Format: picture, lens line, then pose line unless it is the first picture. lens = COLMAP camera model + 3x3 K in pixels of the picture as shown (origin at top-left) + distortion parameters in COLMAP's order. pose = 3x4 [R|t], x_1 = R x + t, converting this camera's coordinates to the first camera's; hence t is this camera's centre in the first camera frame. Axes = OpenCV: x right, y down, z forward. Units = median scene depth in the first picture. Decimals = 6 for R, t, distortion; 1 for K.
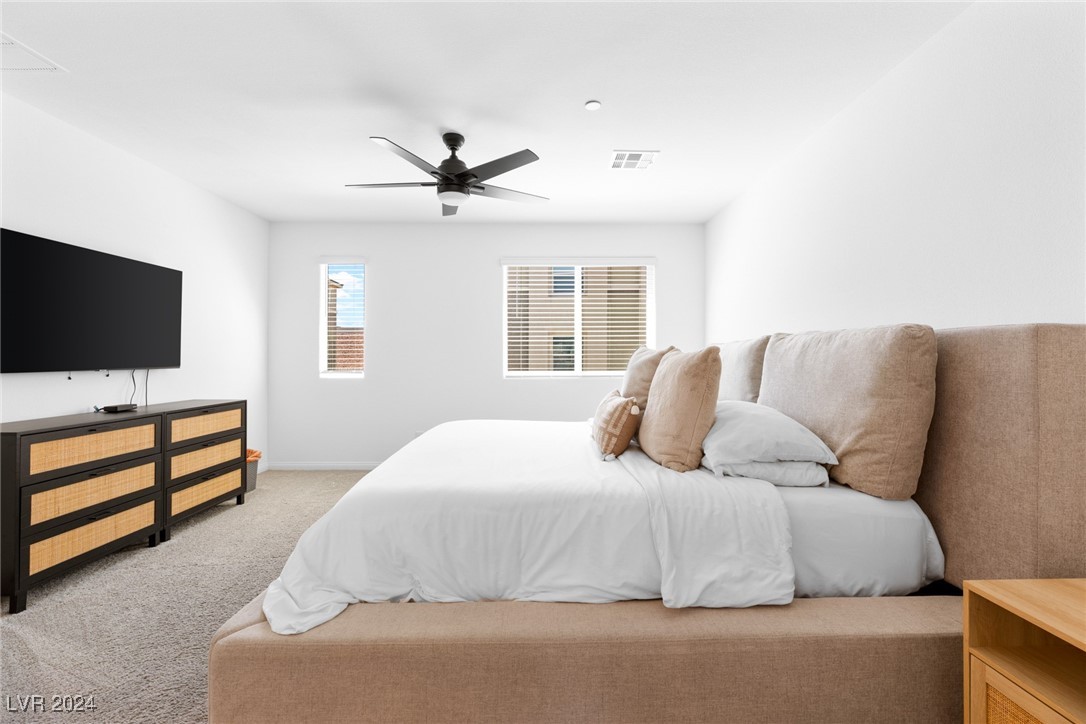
lens RADIAL K [[493.5, 0, 552.2], [0, 493.5, 361.3], [0, 0, 1]] dist [0.002322, -0.001085]
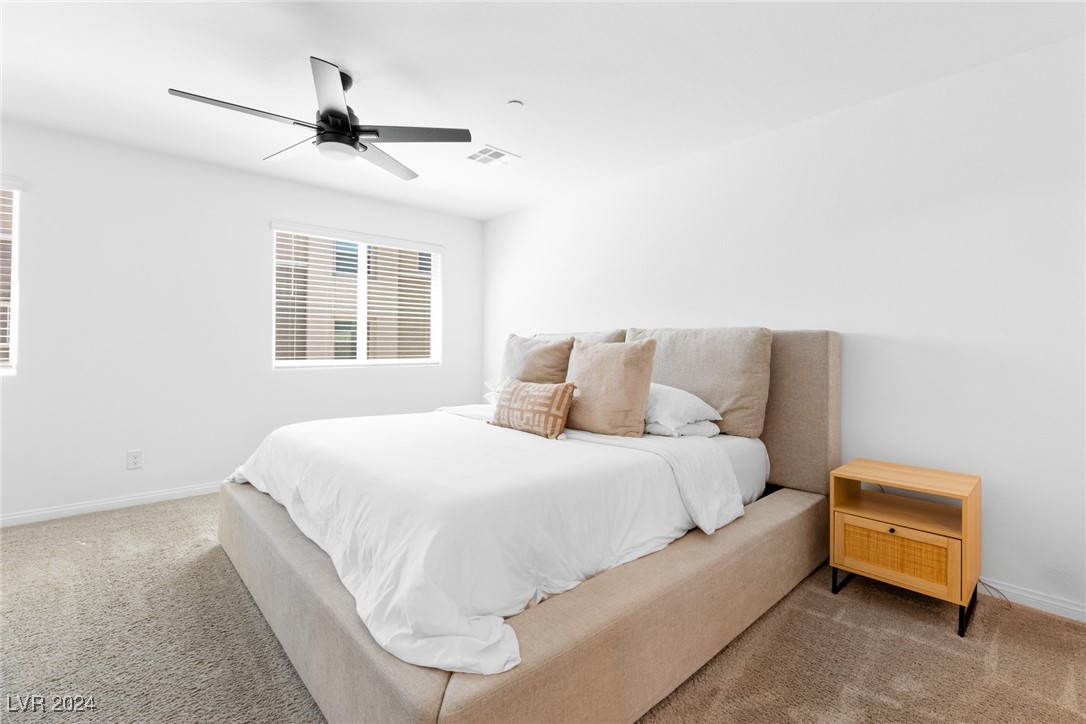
lens RADIAL K [[493.5, 0, 559.9], [0, 493.5, 349.2], [0, 0, 1]] dist [0.002322, -0.001085]
pose [[0.742126, -0.000104, 0.670261, -0.640659], [-0.002285, 0.999994, 0.002685, -0.005032], [-0.670257, -0.003524, 0.742121, 0.186230]]
